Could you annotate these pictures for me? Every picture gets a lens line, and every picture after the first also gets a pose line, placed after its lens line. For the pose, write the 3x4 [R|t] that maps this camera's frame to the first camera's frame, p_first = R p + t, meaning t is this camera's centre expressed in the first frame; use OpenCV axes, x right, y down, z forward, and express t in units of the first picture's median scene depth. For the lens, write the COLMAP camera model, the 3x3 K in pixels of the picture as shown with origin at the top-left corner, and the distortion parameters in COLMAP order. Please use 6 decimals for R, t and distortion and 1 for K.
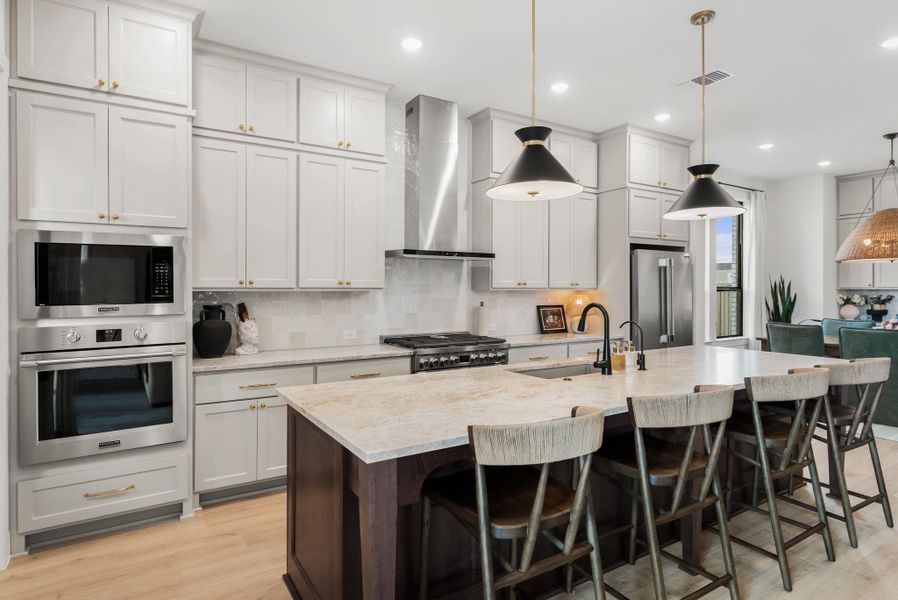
lens RADIAL K [[491.1, 0, 447.5], [0, 491.1, 286.9], [0, 0, 1]] dist [-0.000470, 0.000640]
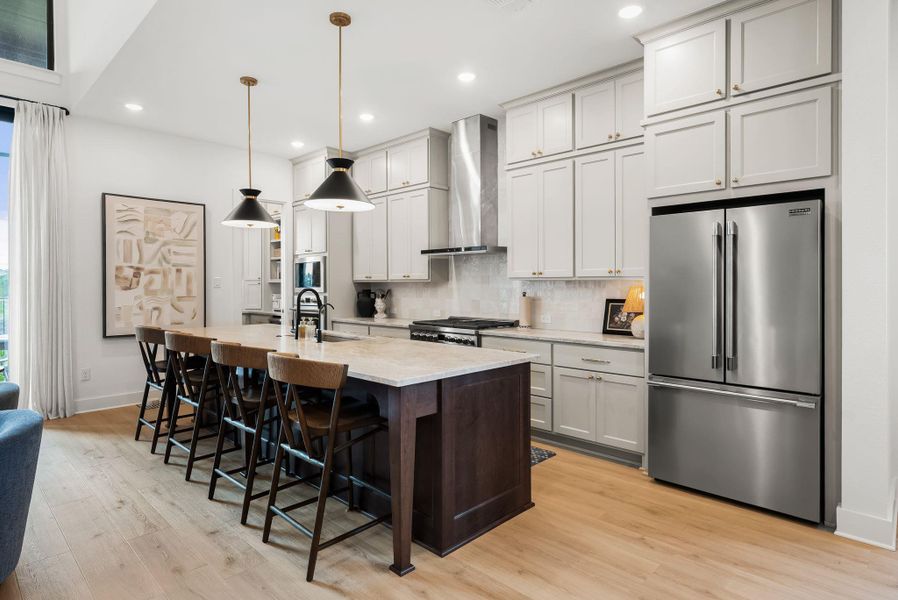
lens RADIAL K [[491.1, 0, 447.5], [0, 491.1, 286.9], [0, 0, 1]] dist [-0.000470, 0.000640]
pose [[0.243497, 0.003533, -0.969895, 1.302369], [0.004869, 0.999976, 0.004865, 0.018156], [0.969889, -0.005907, 0.243474, 0.779869]]
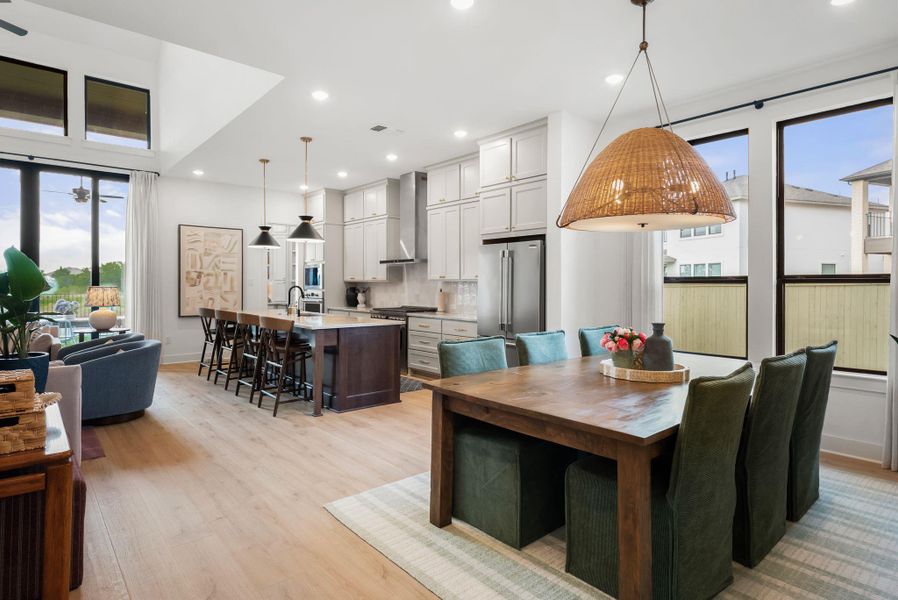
lens RADIAL K [[502.0, 0, 449.3], [0, 502.0, 282.9], [0, 0, 1]] dist [-0.000274, -0.000694]
pose [[0.150813, -0.002359, -0.988560, 2.093457], [0.000948, 0.999997, -0.002242, 0.019193], [0.988562, -0.000599, 0.150815, 1.021610]]
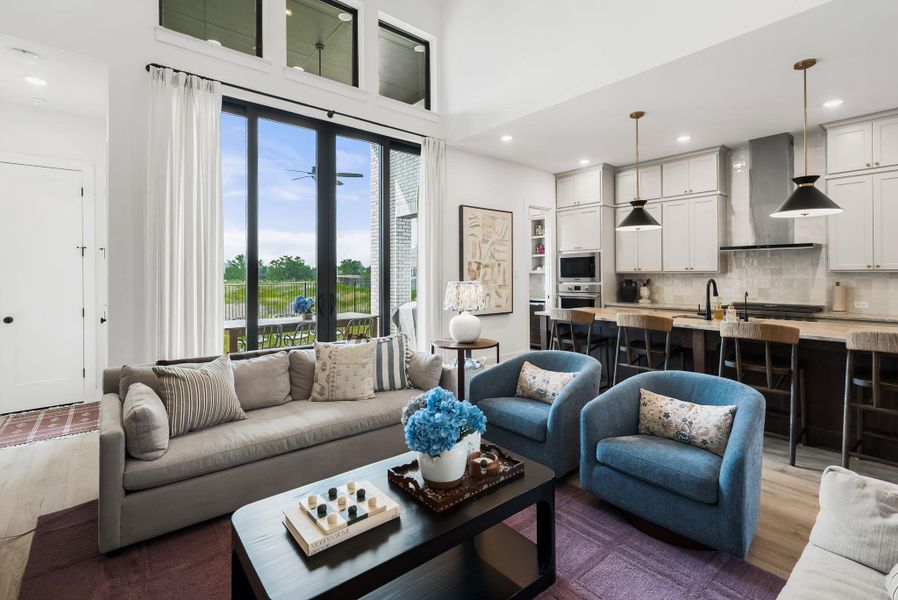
lens RADIAL K [[416.9, 0, 438.1], [0, 416.9, 273.2], [0, 0, 1]] dist [-0.001621, -0.000511]
pose [[0.122657, -0.002909, -0.992445, 1.223028], [0.006356, 0.999977, -0.002146, 0.006561], [0.992429, -0.006045, 0.122672, -0.098592]]
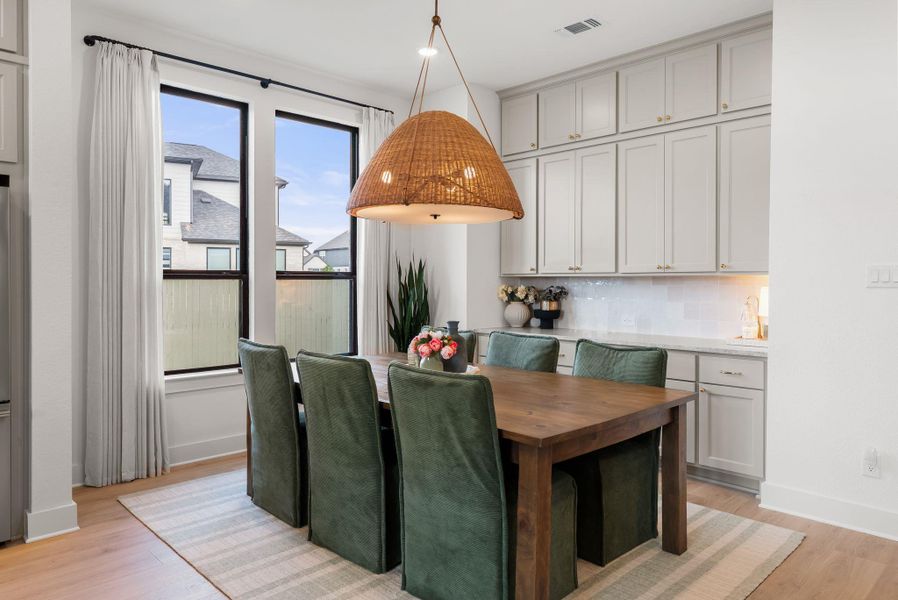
lens RADIAL K [[601.2, 0, 449.0], [0, 601.2, 286.0], [0, 0, 1]] dist [-0.001084, -0.000235]
pose [[0.976000, 0.002362, 0.217756, 1.131703], [-0.004831, 0.999930, 0.010807, 0.017380], [-0.217715, -0.011599, 0.975943, 0.562683]]
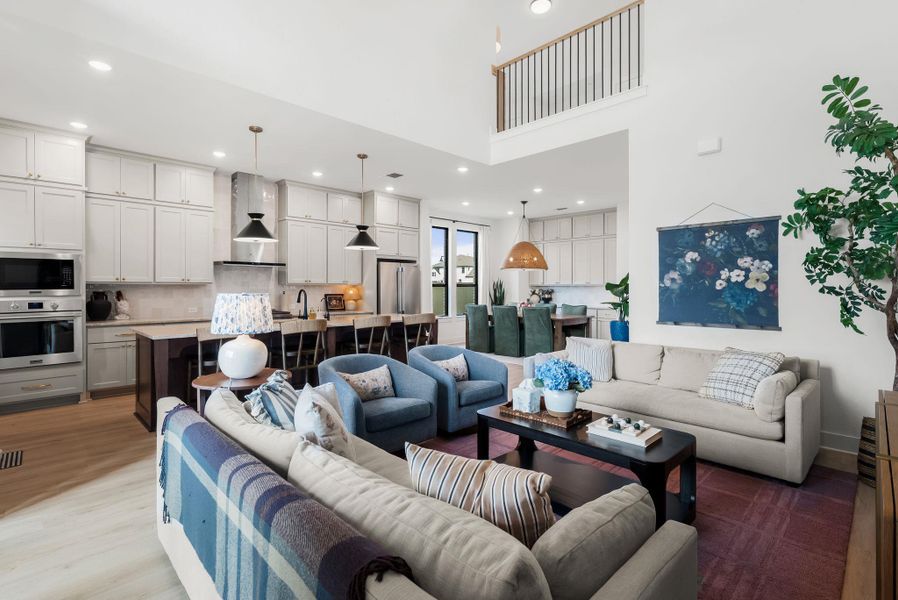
lens RADIAL K [[425.0, 0, 444.4], [0, 425.0, 288.0], [0, 0, 1]] dist [0.001792, -0.000523]
pose [[0.975666, 0.002523, 0.219249, 0.376077], [-0.004111, 0.999969, 0.006787, 0.008276], [-0.219225, -0.007523, 0.975645, -0.722054]]
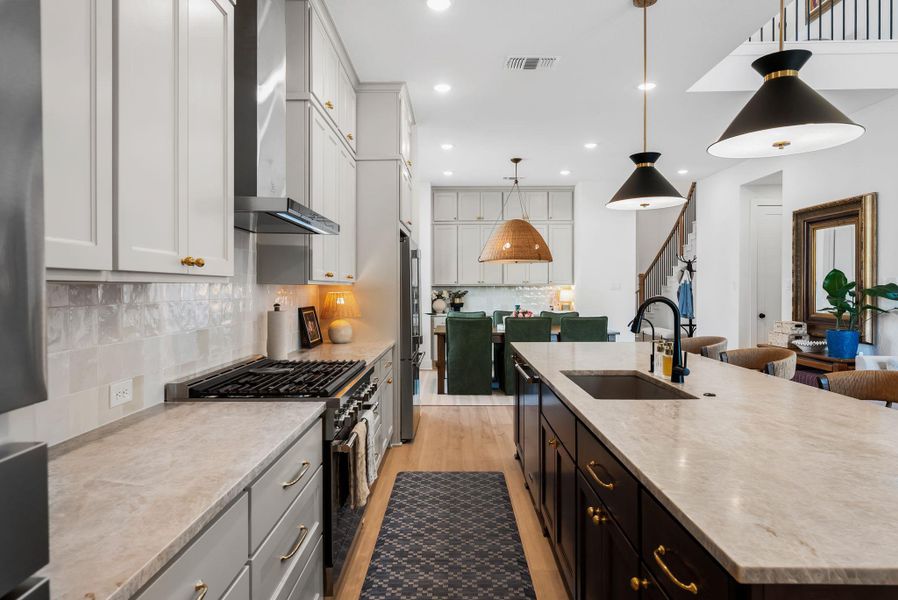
lens RADIAL K [[539.0, 0, 436.4], [0, 539.0, 288.9], [0, 0, 1]] dist [-0.000484, -0.000020]
pose [[0.547616, -0.003935, 0.836721, -0.482732], [-0.000149, 0.999988, 0.004800, 0.011955], [-0.836730, -0.002753, 0.547609, 0.616998]]
